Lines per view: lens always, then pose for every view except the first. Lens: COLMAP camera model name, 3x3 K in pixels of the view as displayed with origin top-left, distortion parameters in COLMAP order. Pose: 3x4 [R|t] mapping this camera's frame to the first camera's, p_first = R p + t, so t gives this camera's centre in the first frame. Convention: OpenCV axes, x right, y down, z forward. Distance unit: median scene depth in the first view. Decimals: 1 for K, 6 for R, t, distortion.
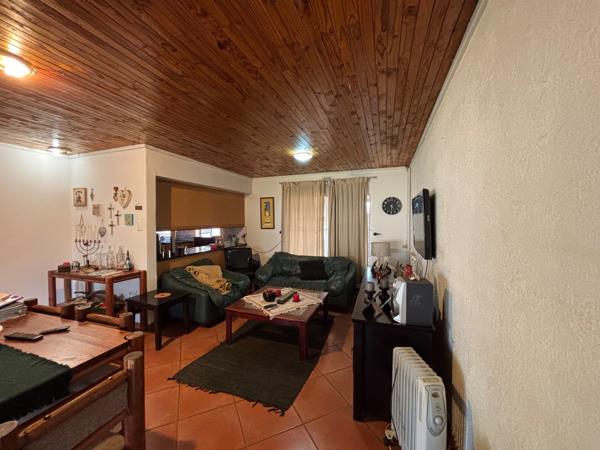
lens RADIAL K [[239.7, 0, 297.1], [0, 239.7, 223.8], [0, 0, 1]] dist [-0.001363, 0.000321]
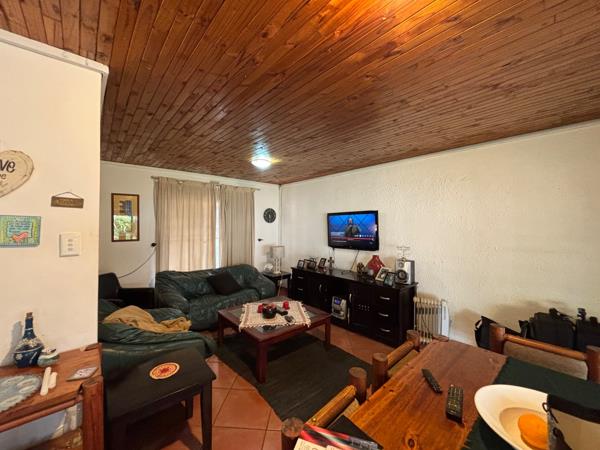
lens RADIAL K [[239.7, 0, 297.1], [0, 239.7, 223.8], [0, 0, 1]] dist [-0.001363, 0.000321]
pose [[0.482073, 0.008648, 0.876088, -0.567814], [0.009269, 0.999845, -0.014970, -0.014347], [-0.876082, 0.015337, 0.481918, 0.300982]]
